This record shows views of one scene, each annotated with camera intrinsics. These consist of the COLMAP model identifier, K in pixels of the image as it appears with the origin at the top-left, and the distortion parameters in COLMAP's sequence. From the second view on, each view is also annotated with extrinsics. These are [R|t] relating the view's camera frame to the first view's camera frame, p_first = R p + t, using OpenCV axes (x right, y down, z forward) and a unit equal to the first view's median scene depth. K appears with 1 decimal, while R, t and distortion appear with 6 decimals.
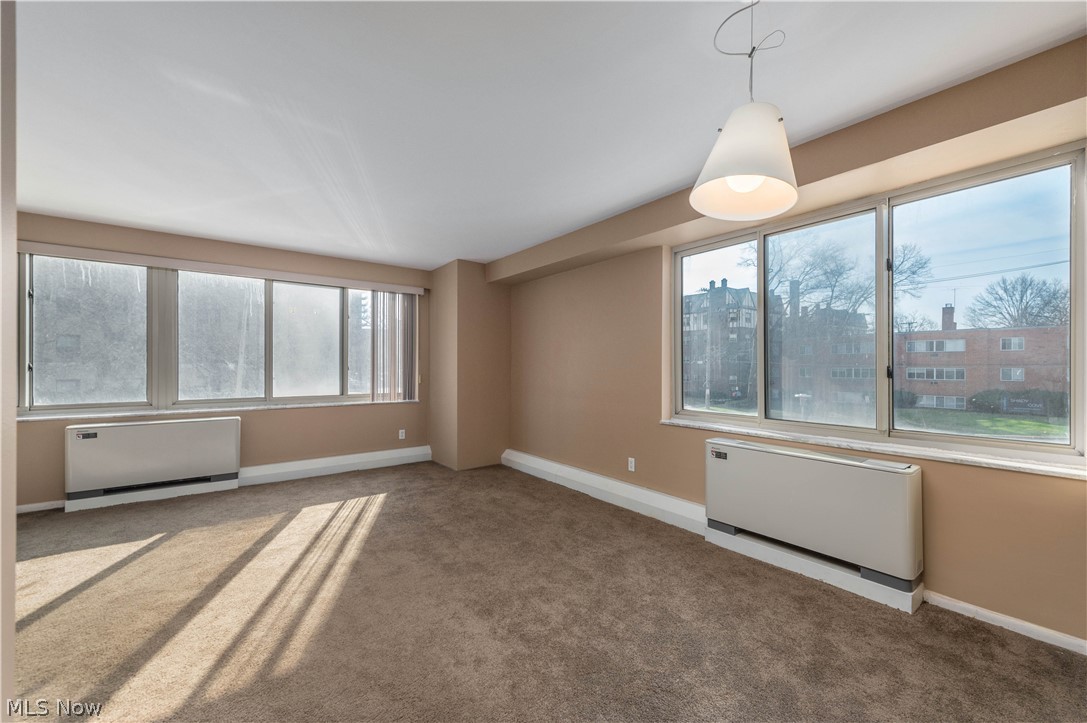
lens RADIAL K [[428.0, 0, 563.0], [0, 428.0, 362.3], [0, 0, 1]] dist [0.014033, -0.004122]
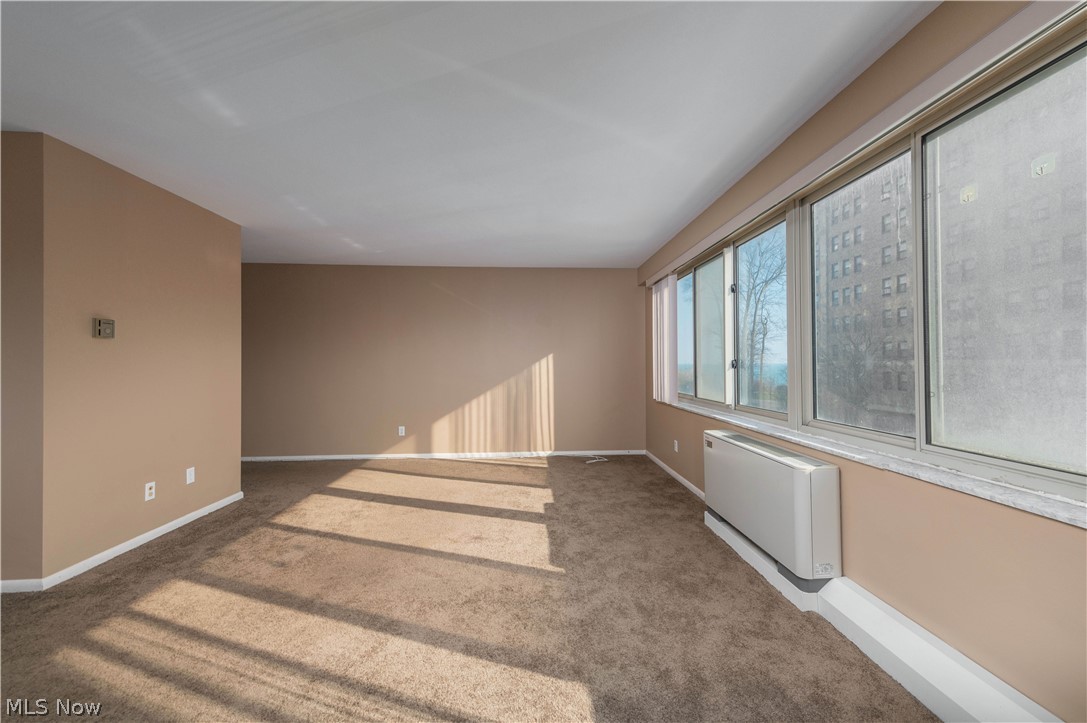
lens RADIAL K [[428.0, 0, 553.5], [0, 428.0, 356.5], [0, 0, 1]] dist [0.014033, -0.004122]
pose [[-0.579933, -0.012618, -0.814566, -0.224981], [0.011564, 0.999652, -0.023718, 0.013919], [0.814582, -0.023174, -0.579585, 1.246607]]
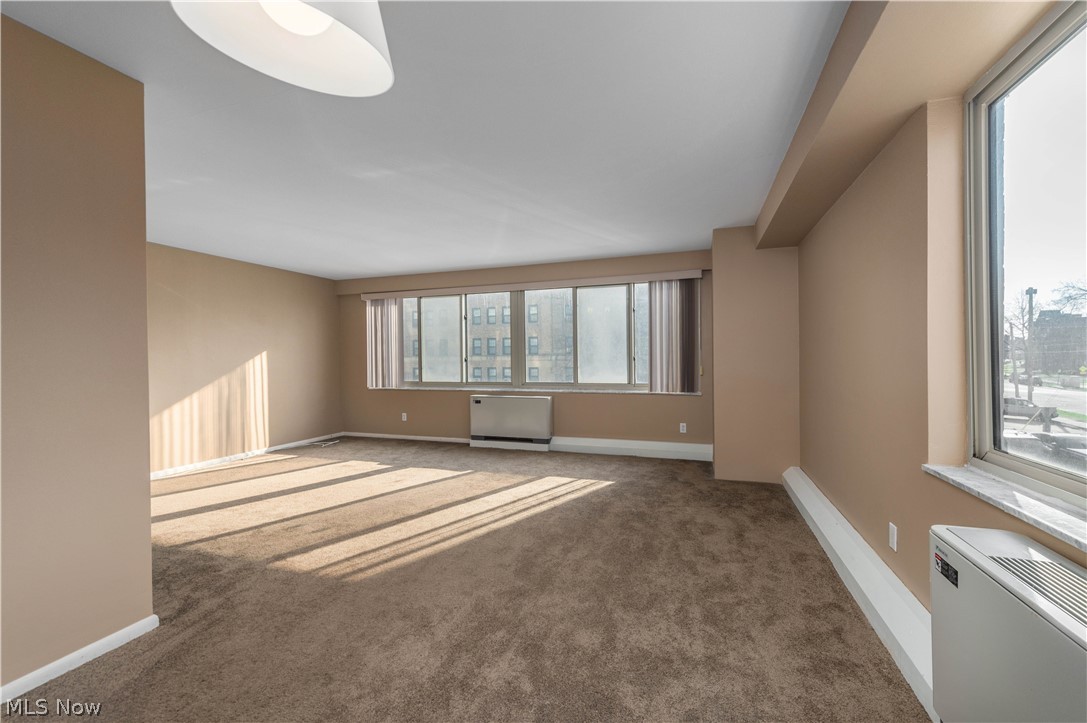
lens RADIAL K [[428.0, 0, 562.2], [0, 428.0, 355.3], [0, 0, 1]] dist [0.014033, -0.004122]
pose [[0.546661, -0.012197, -0.837265, 0.418250], [0.018814, 0.999820, -0.002281, 0.005770], [0.837143, -0.014505, 0.546792, 0.389619]]
